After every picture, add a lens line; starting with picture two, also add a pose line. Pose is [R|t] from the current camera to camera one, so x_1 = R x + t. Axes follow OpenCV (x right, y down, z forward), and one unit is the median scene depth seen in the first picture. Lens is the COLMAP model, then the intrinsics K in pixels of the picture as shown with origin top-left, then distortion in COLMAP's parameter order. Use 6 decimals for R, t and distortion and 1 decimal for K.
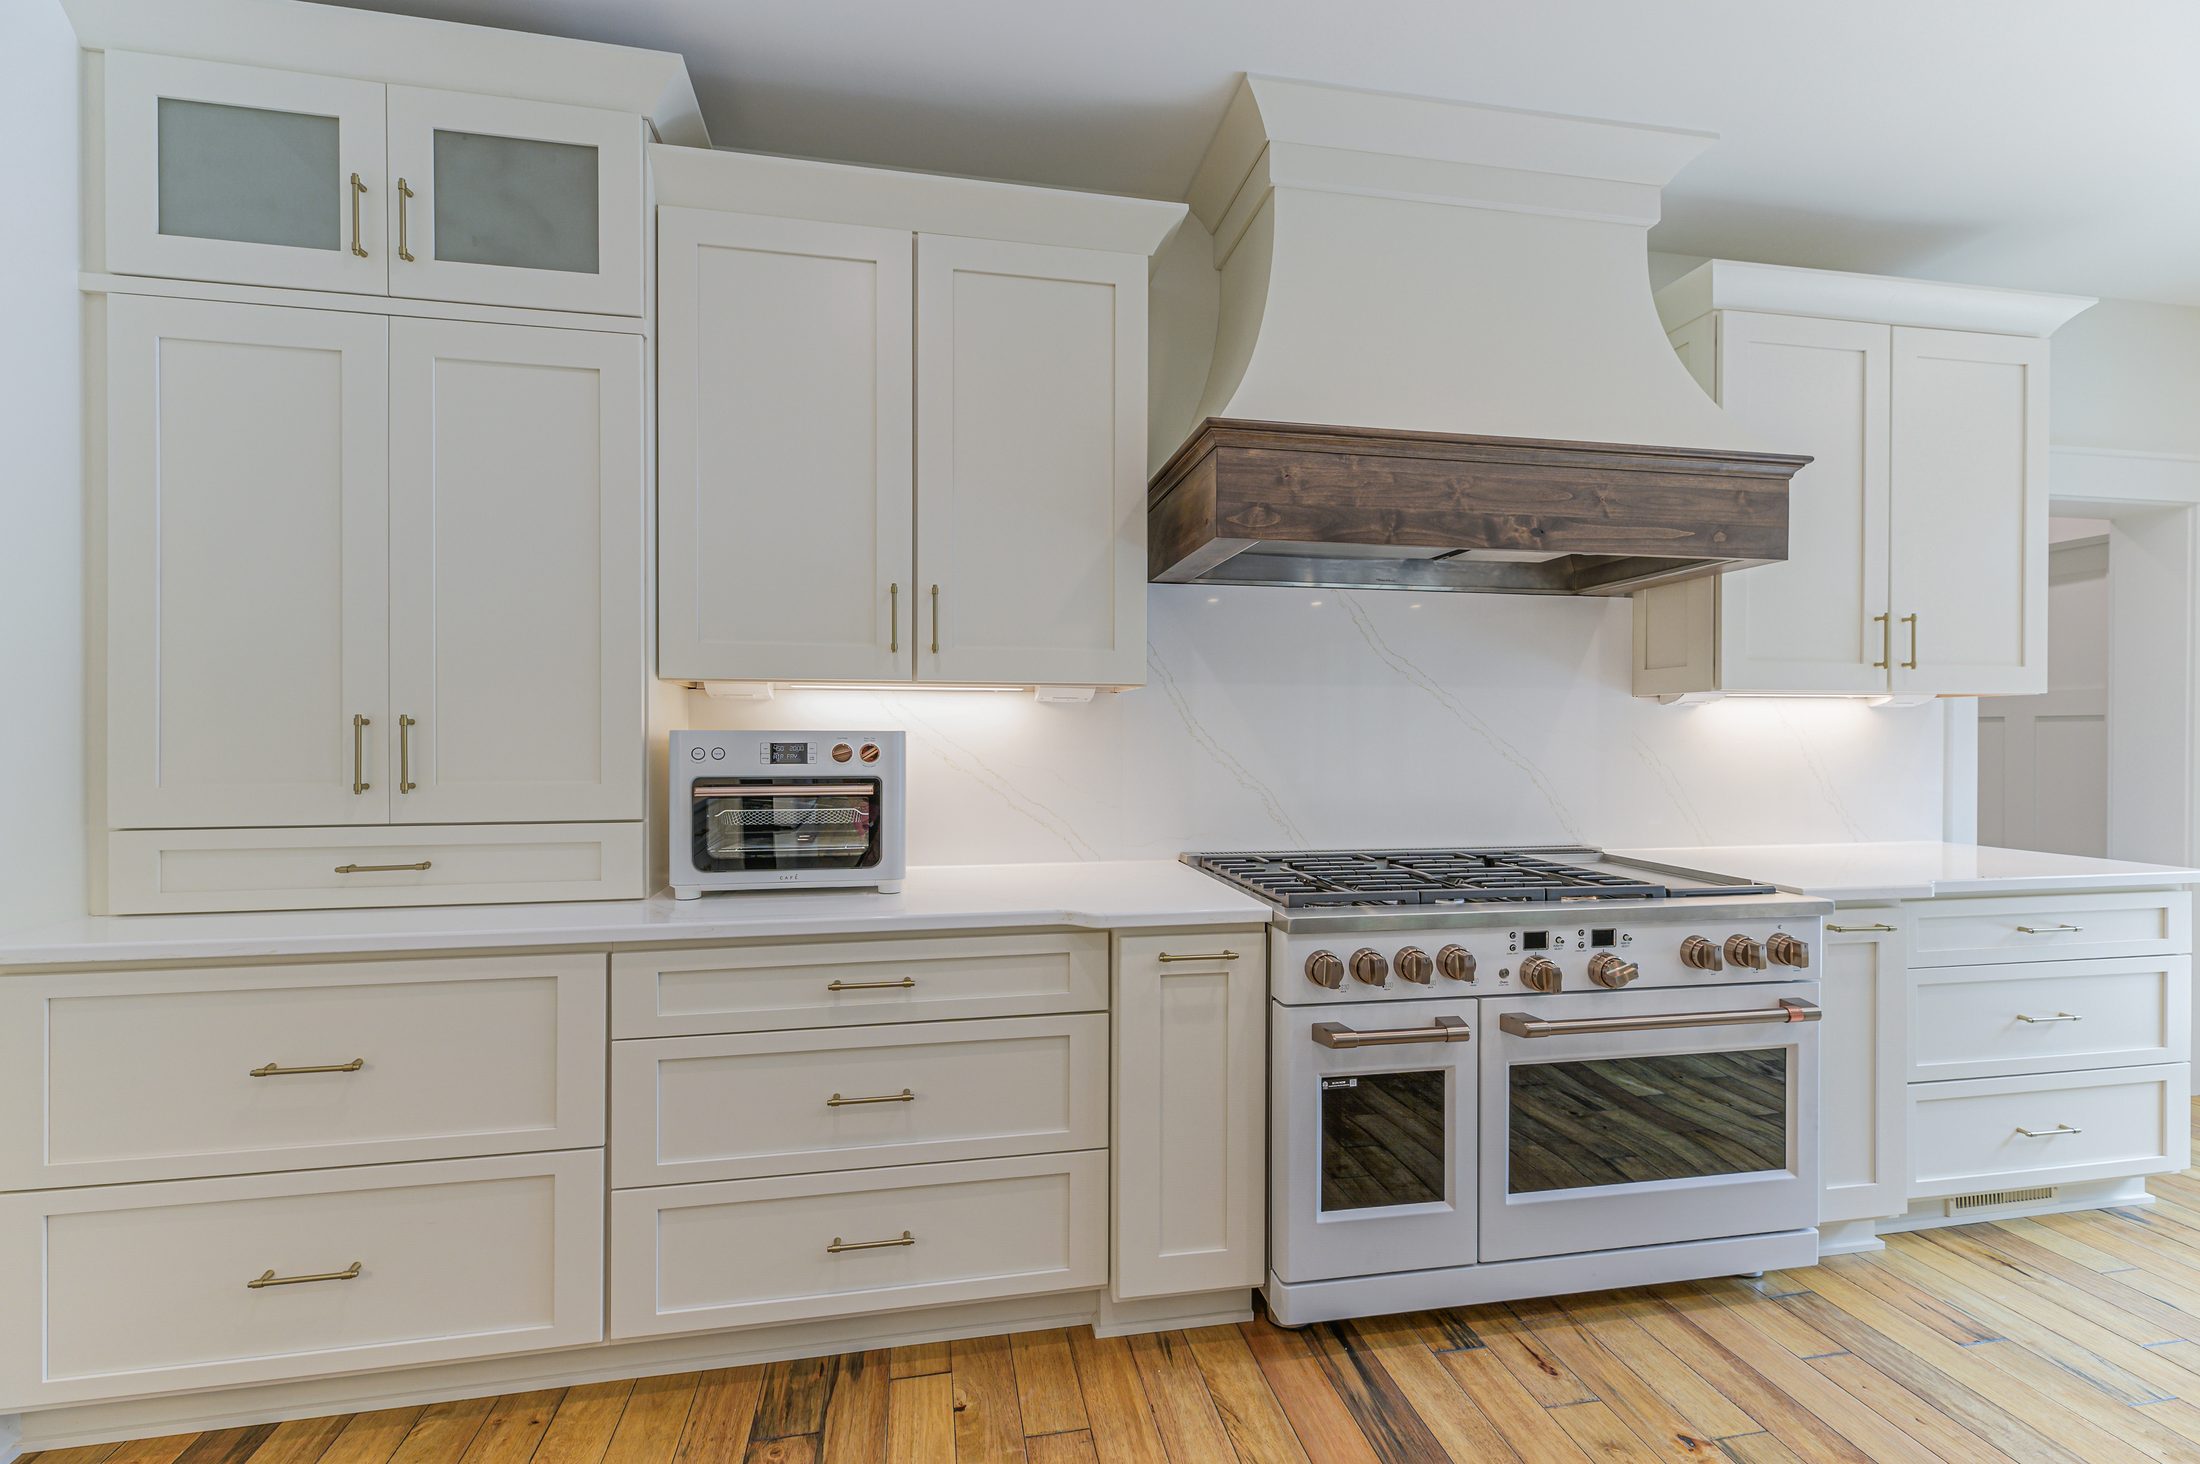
lens RADIAL K [[968.3, 0, 1211.3], [0, 968.3, 739.0], [0, 0, 1]] dist [0.008271, -0.001054]
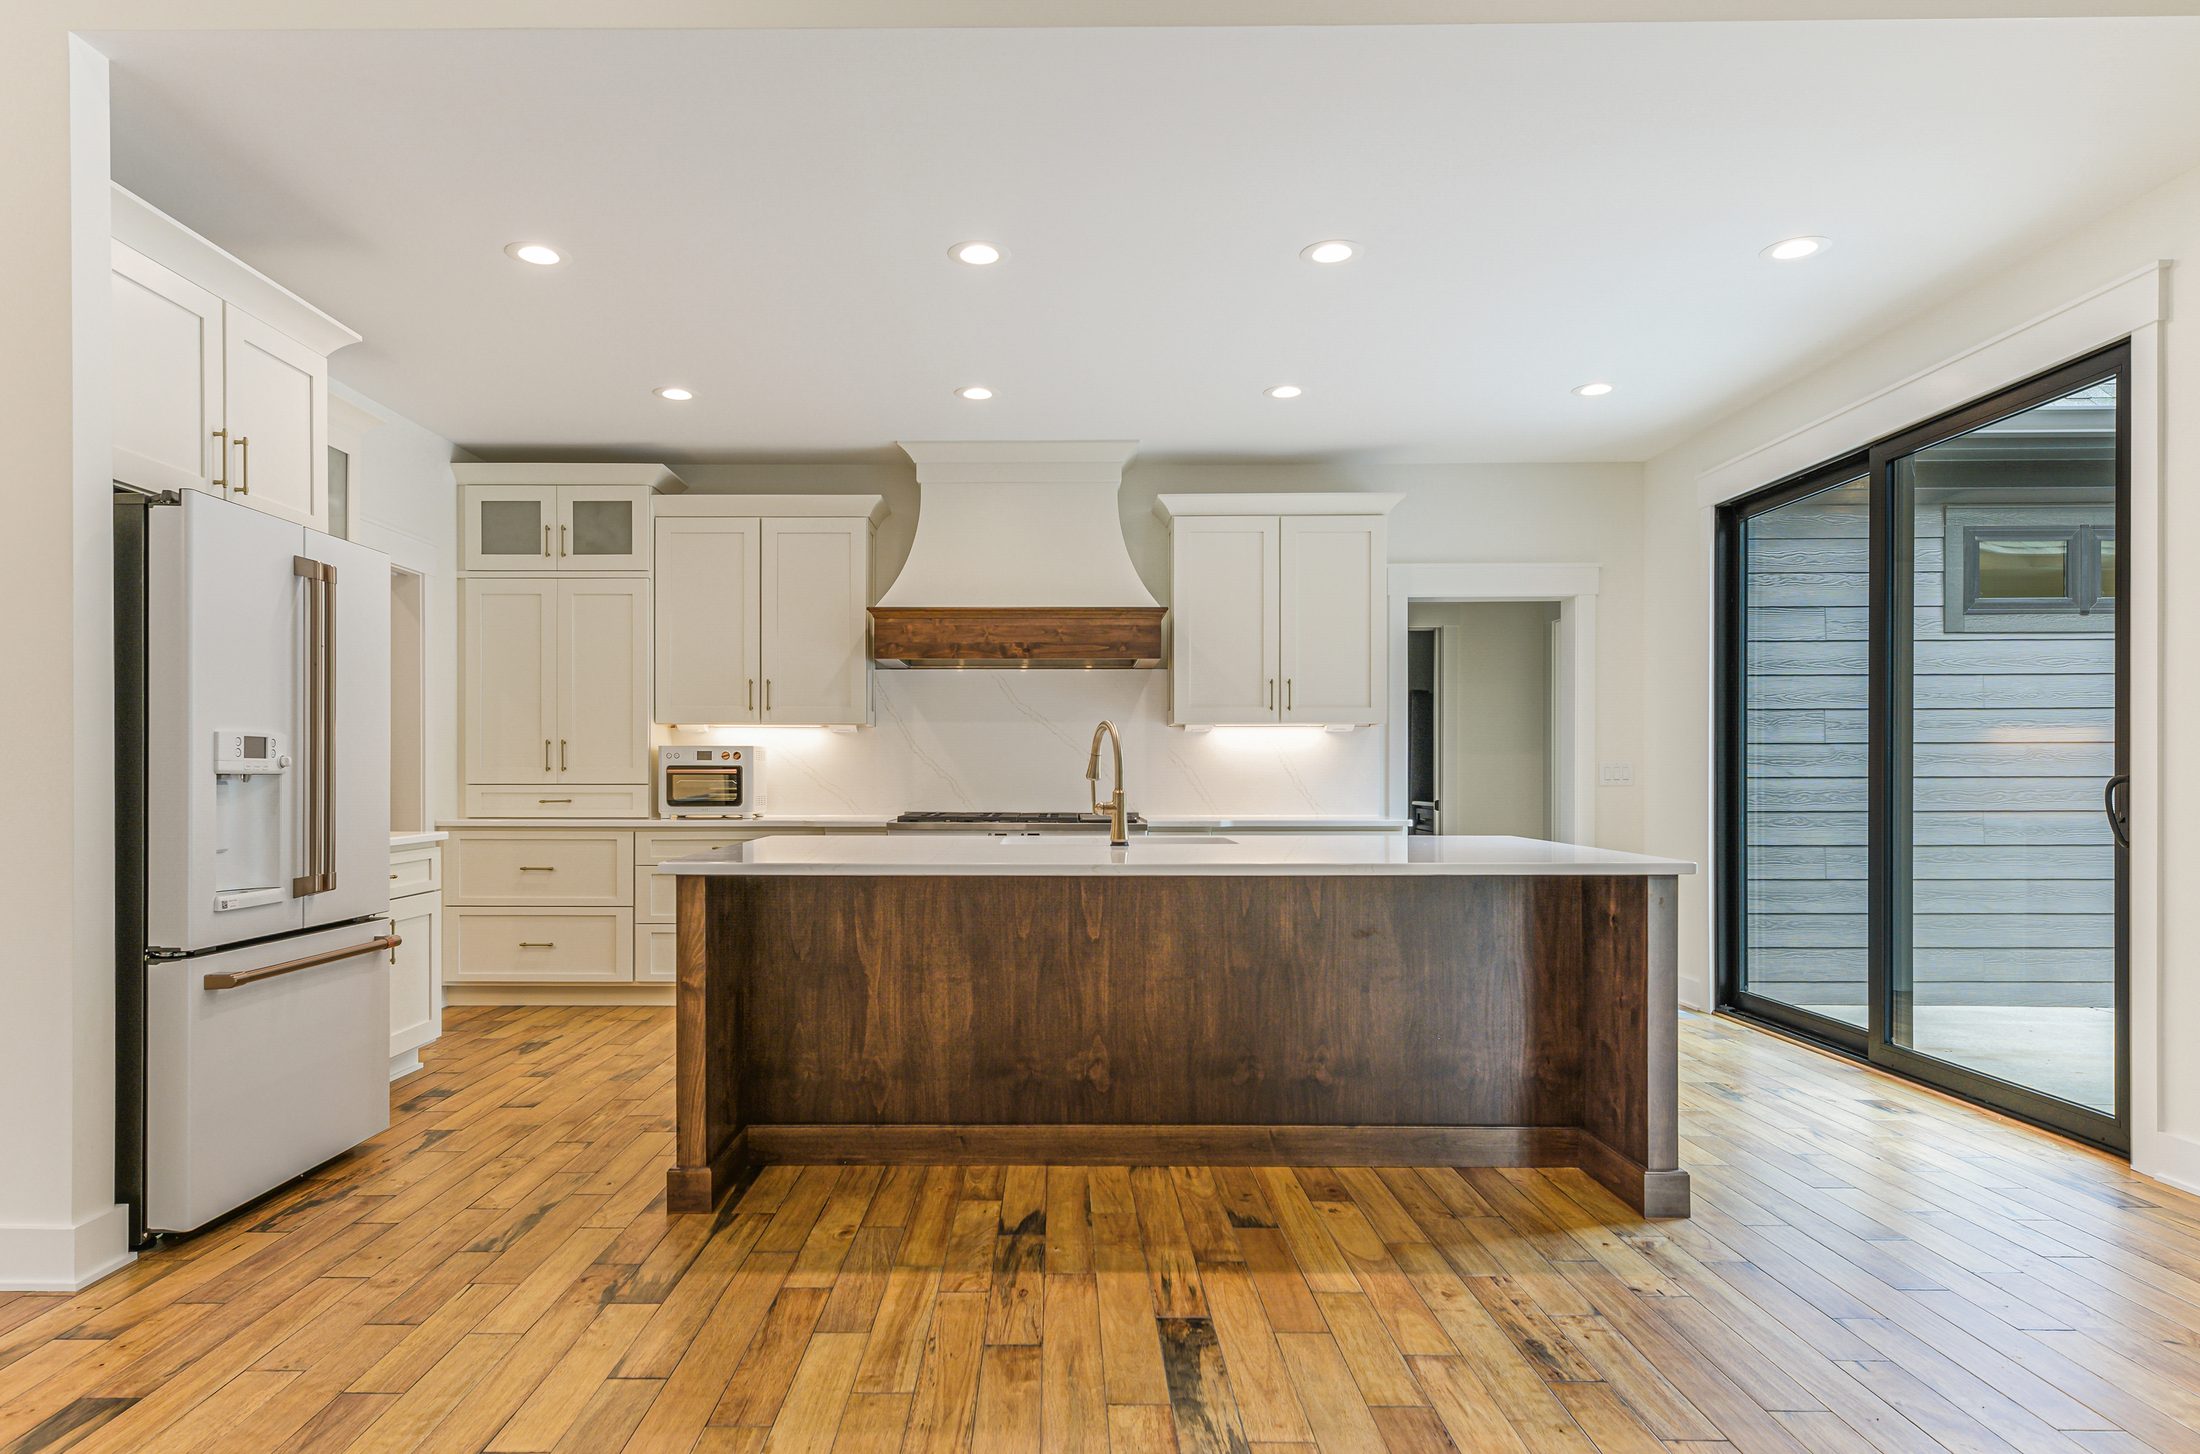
lens RADIAL K [[1371.7, 0, 1093.0], [0, 1371.7, 779.1], [0, 0, 1]] dist [0.006263, 0.001292]
pose [[0.968583, 0.001177, -0.248687, 1.256689], [-0.000913, 0.999999, 0.001176, 0.065428], [0.248688, -0.000912, 0.968583, -1.910212]]
